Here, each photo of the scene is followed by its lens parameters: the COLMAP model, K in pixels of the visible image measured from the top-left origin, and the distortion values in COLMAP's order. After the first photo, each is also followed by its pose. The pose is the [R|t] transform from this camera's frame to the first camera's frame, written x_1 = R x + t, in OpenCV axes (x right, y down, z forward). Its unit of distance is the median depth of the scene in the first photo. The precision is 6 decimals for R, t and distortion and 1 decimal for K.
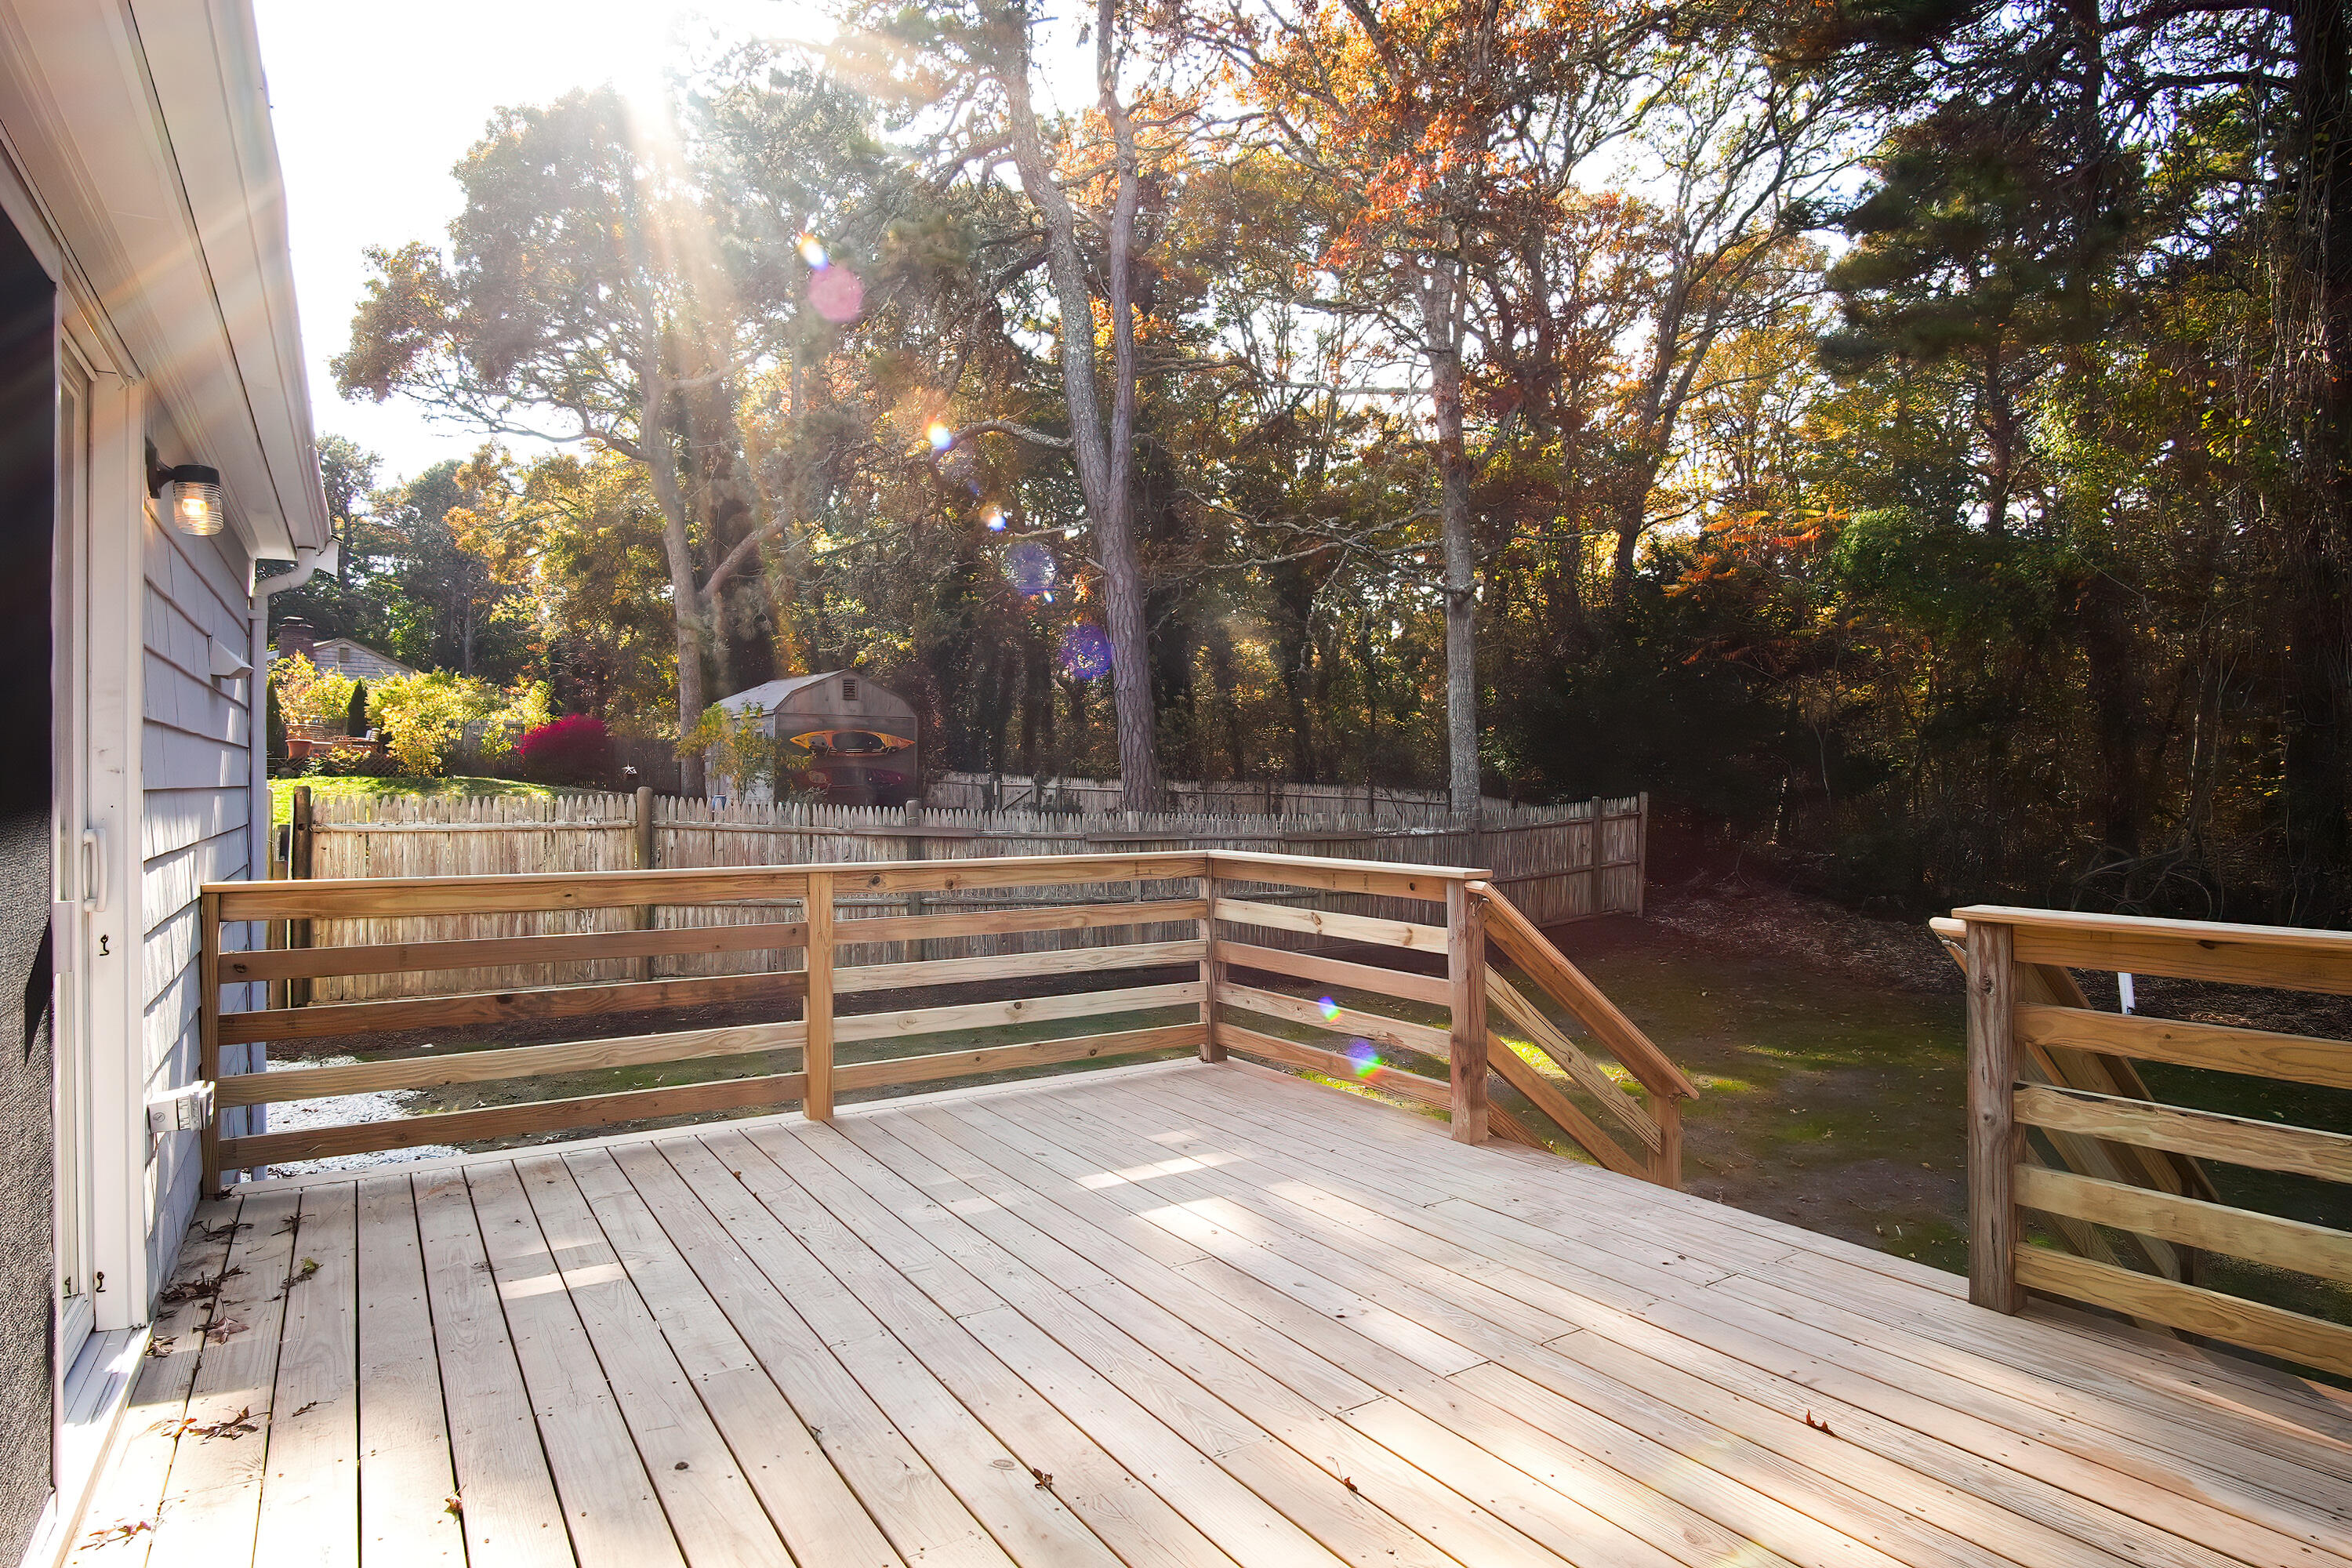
lens RADIAL K [[1267.3, 0, 1168.8], [0, 1267.3, 775.7], [0, 0, 1]] dist [-0.034939, 0.000396]
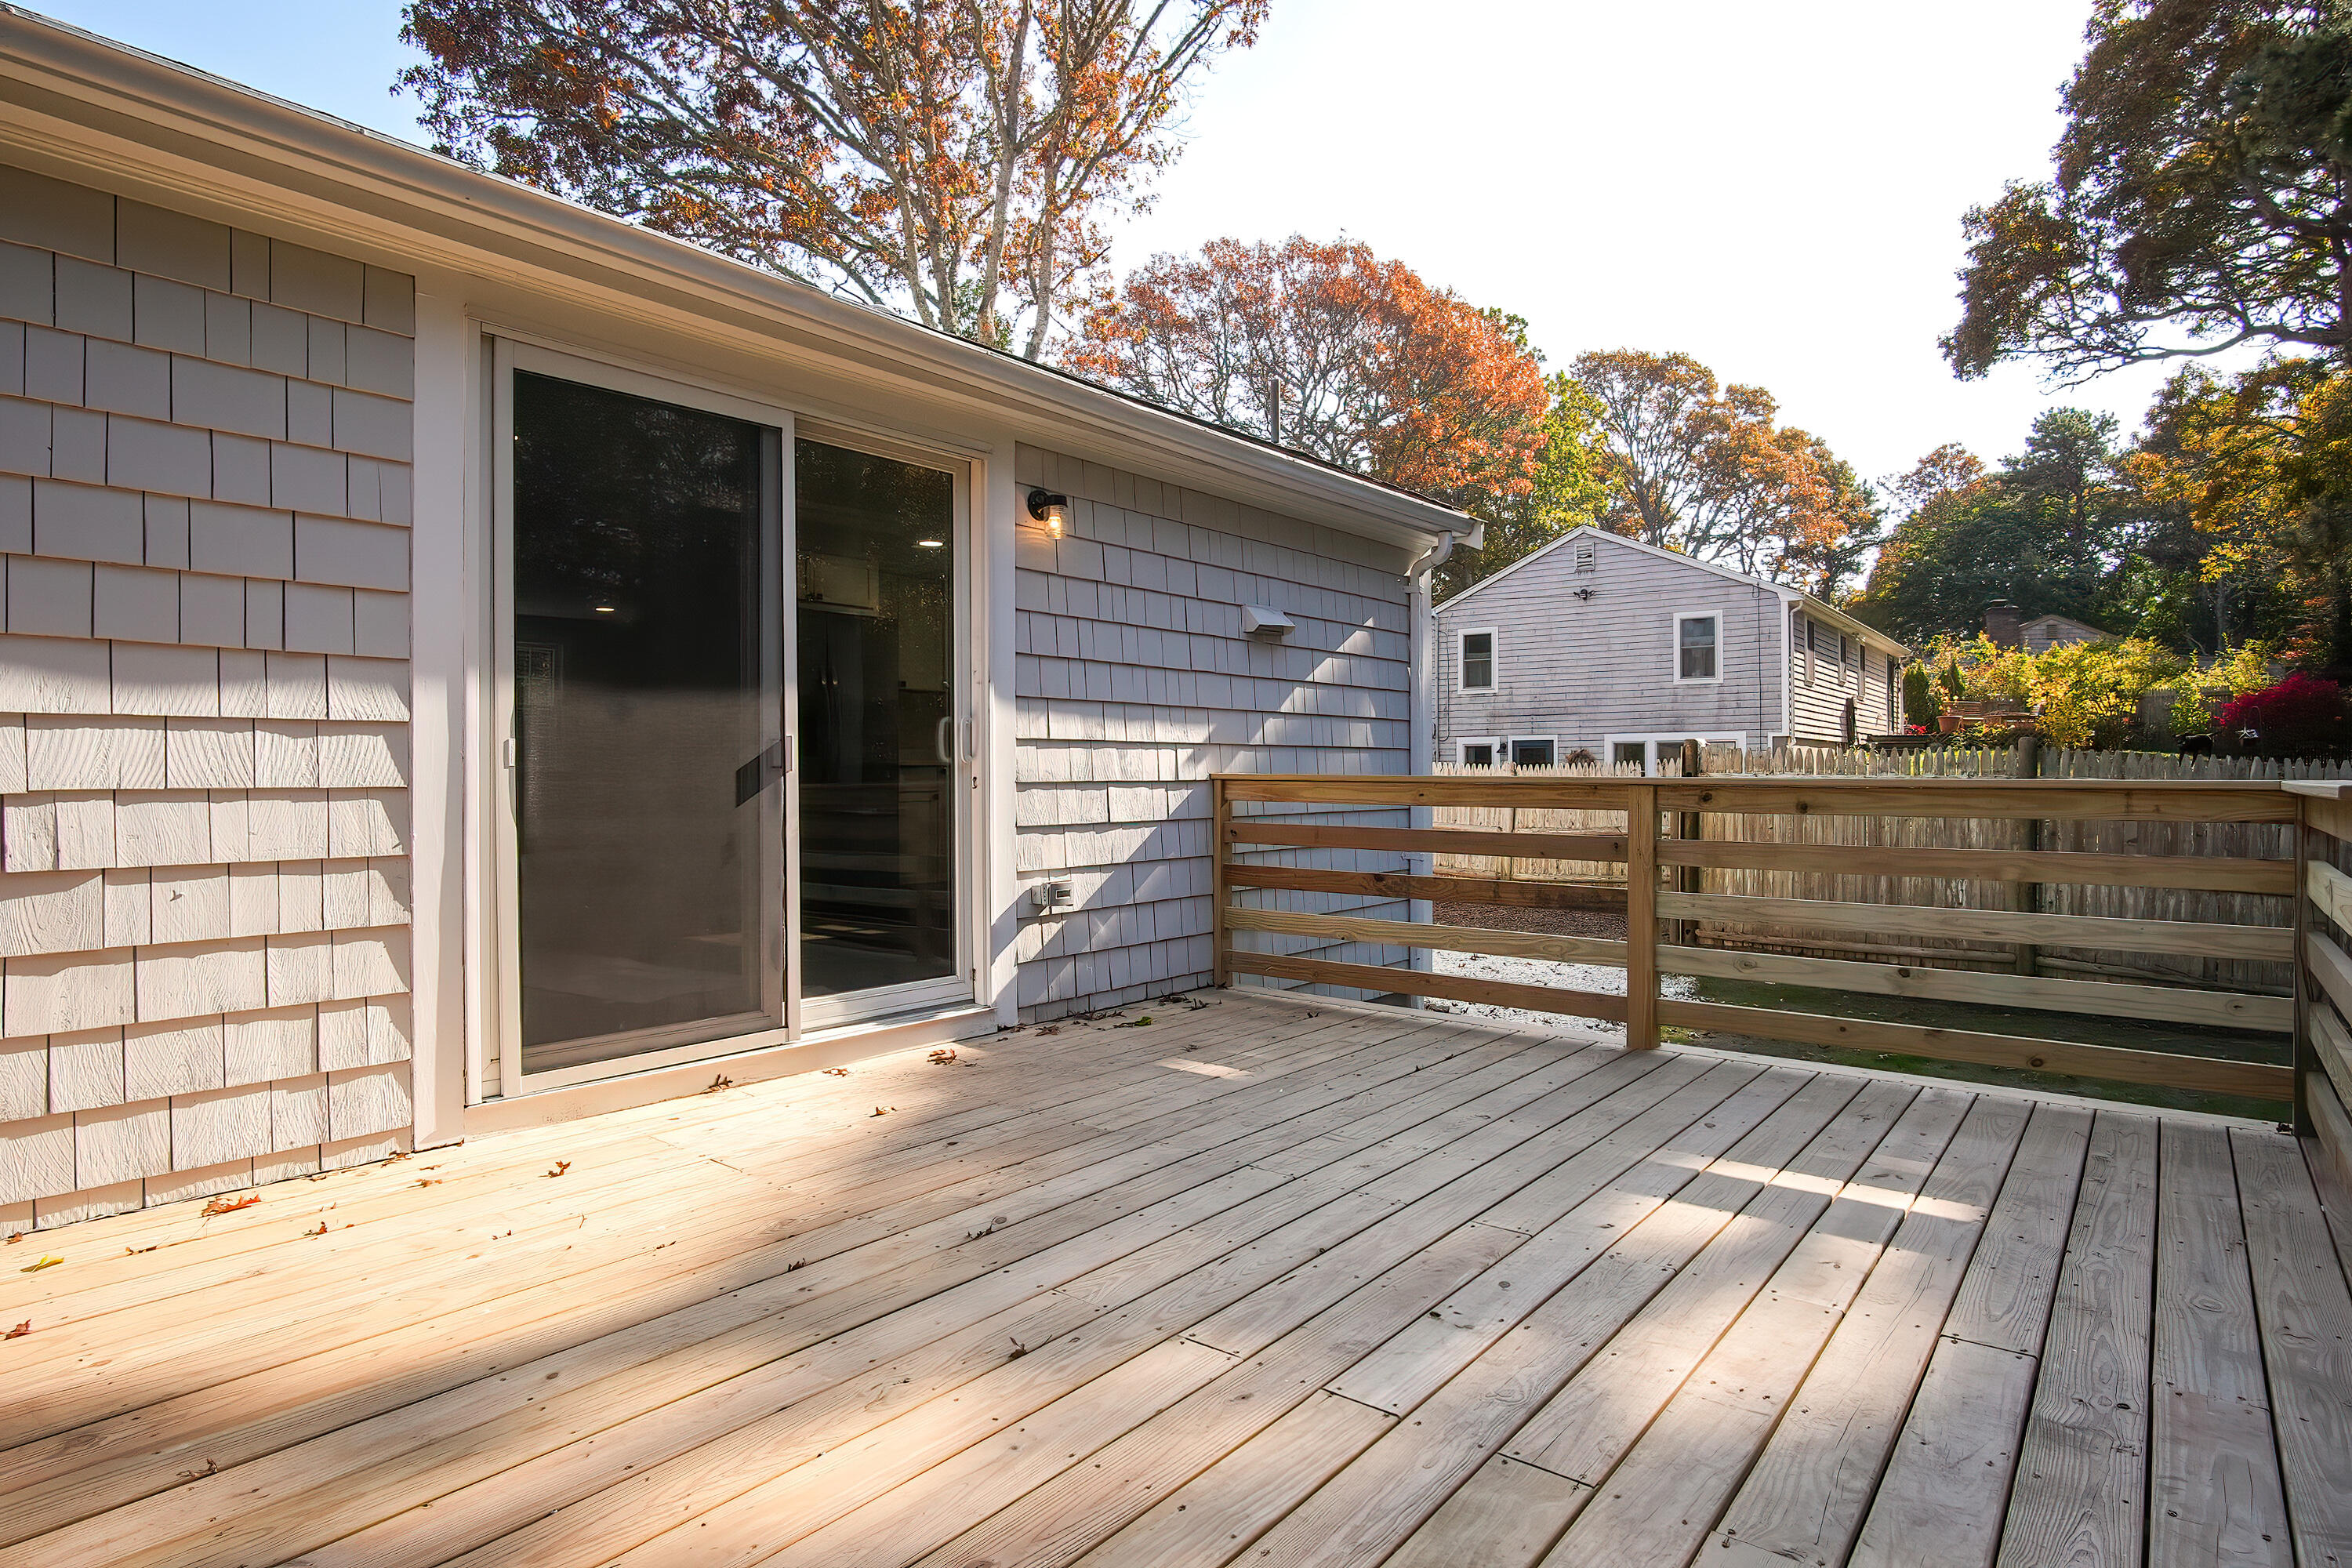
lens RADIAL K [[1267.3, 0, 1168.8], [0, 1267.3, 775.7], [0, 0, 1]] dist [-0.034939, 0.000396]
pose [[0.311502, 0.006927, -0.950220, 0.470513], [0.002832, 0.999962, 0.008218, 0.057720], [0.950241, -0.005251, 0.311471, 0.358892]]
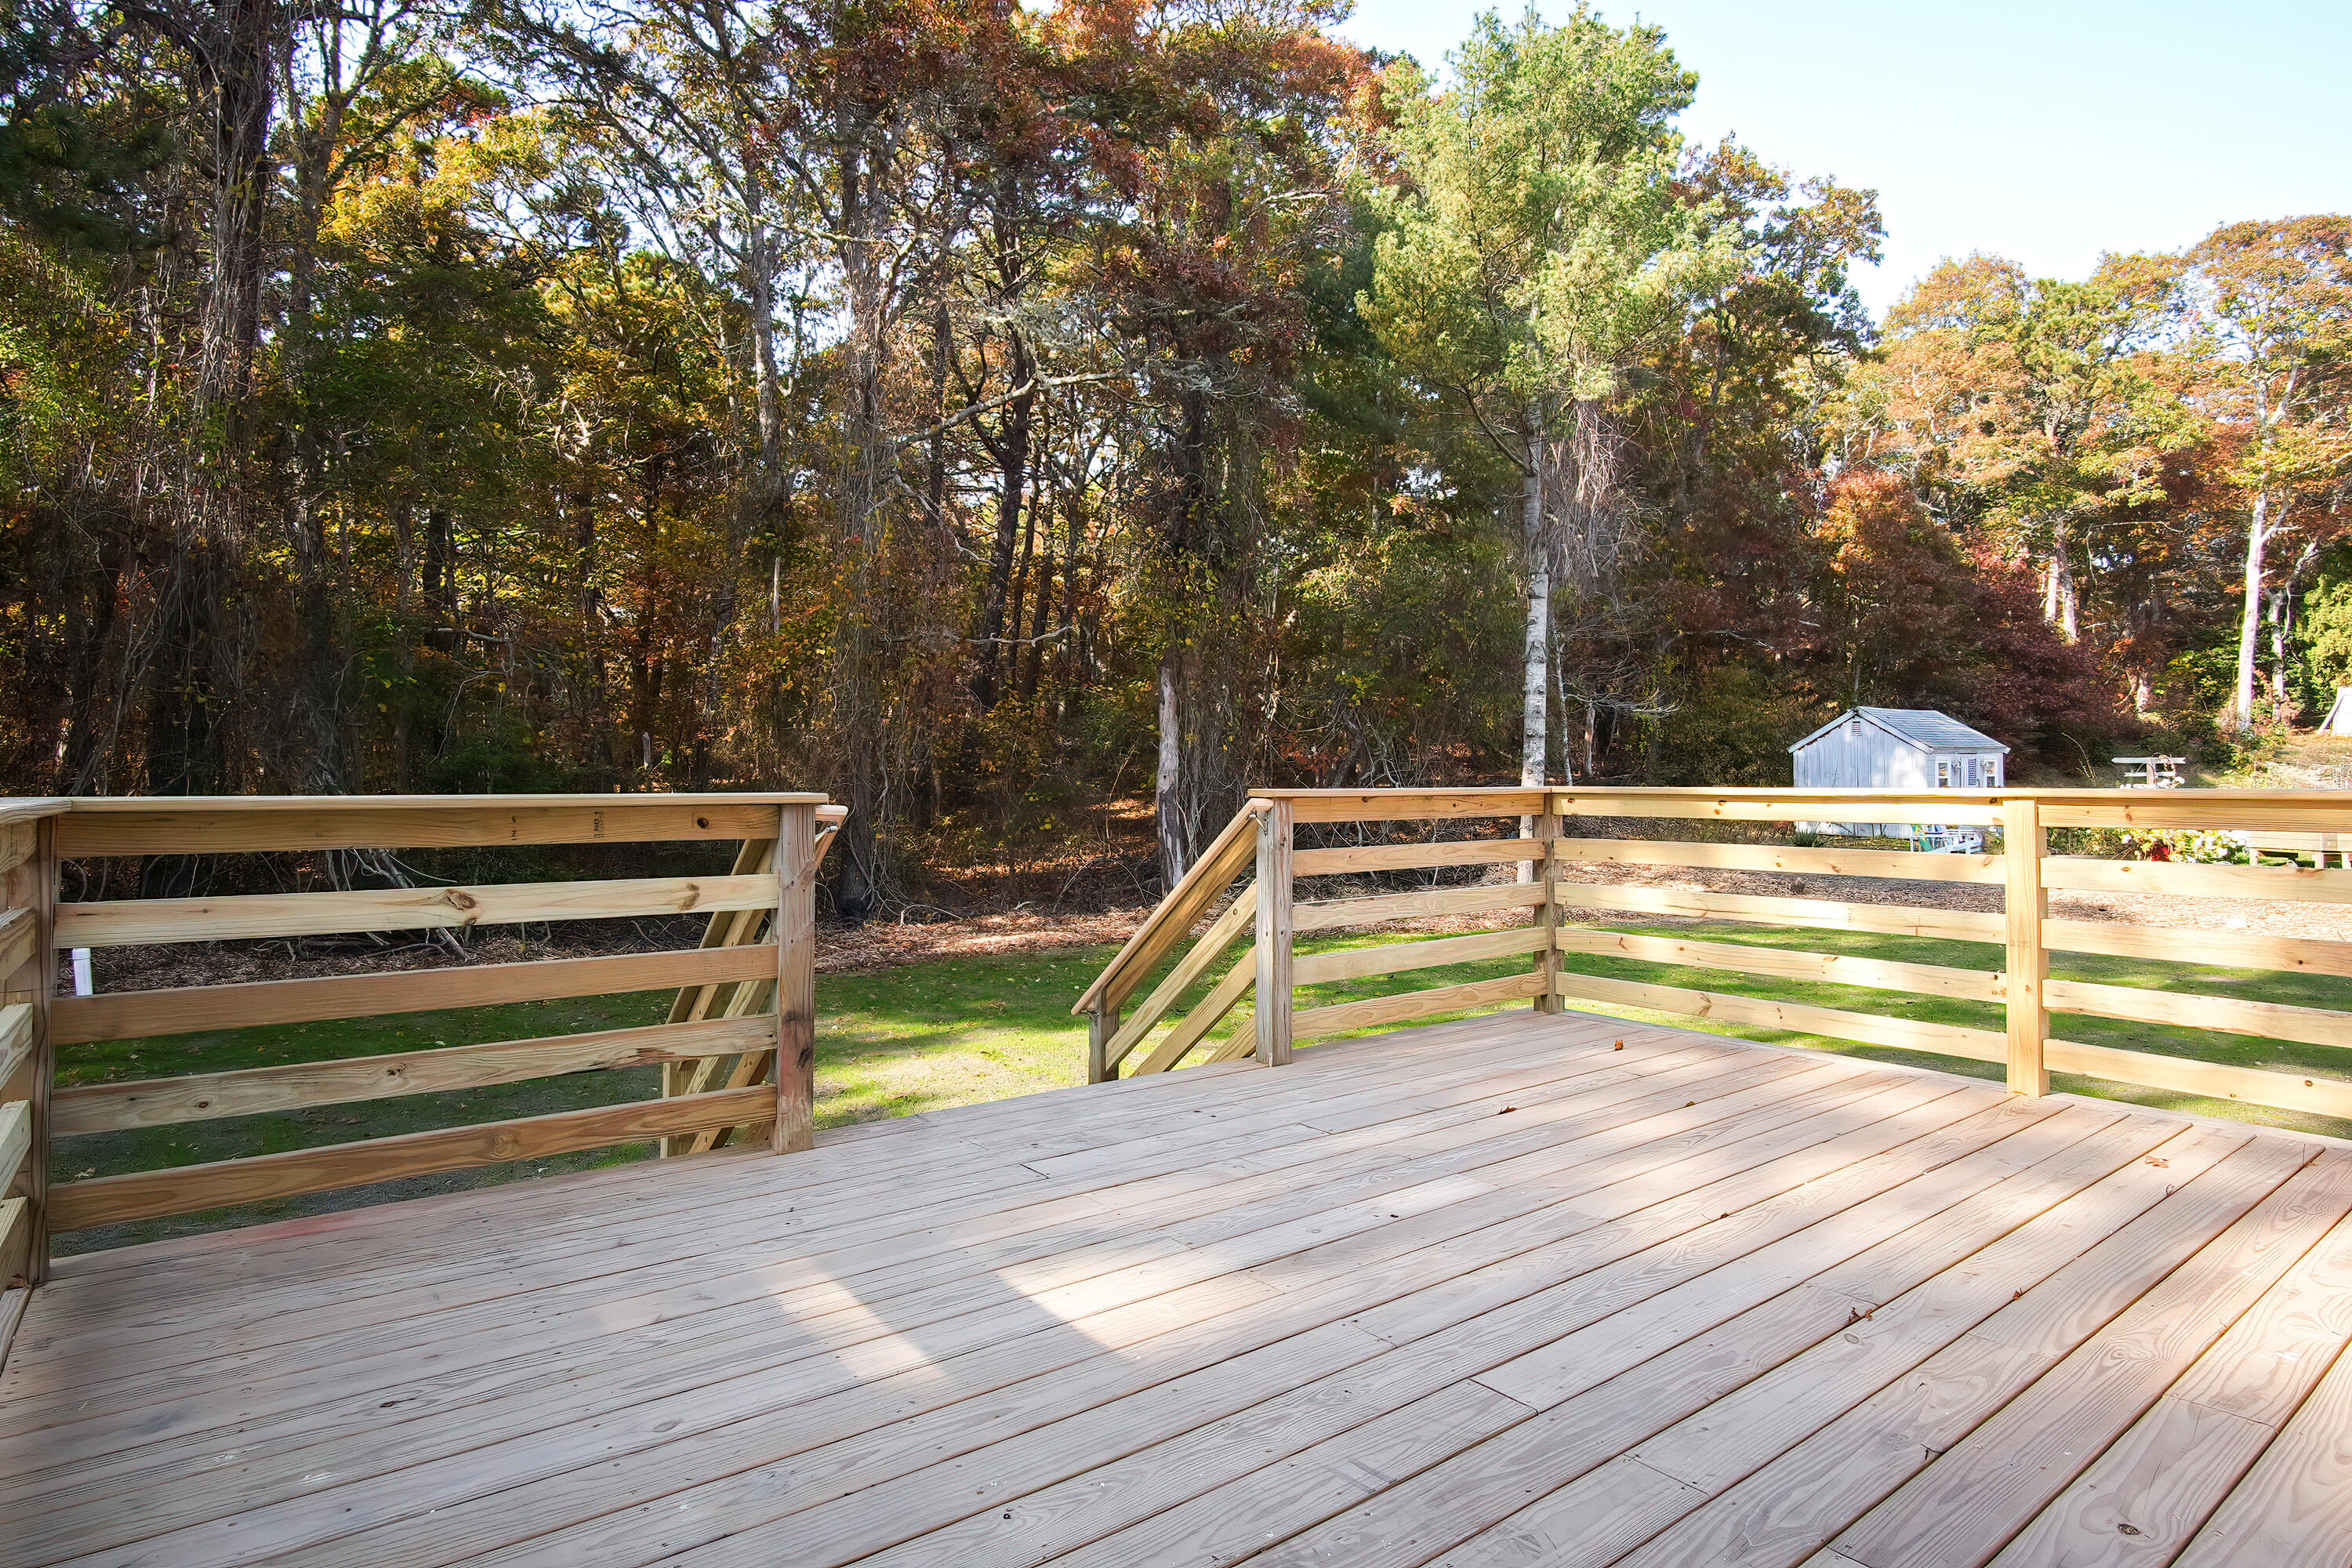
lens RADIAL K [[1301.8, 0, 1176.0], [0, 1301.8, 784.0], [0, 0, 1]] dist [-0.036948, -0.000411]
pose [[-0.083412, -0.003995, 0.996507, -0.486159], [-0.007333, 0.999967, 0.003395, 0.057739], [-0.996488, -0.007025, -0.083439, 0.731477]]
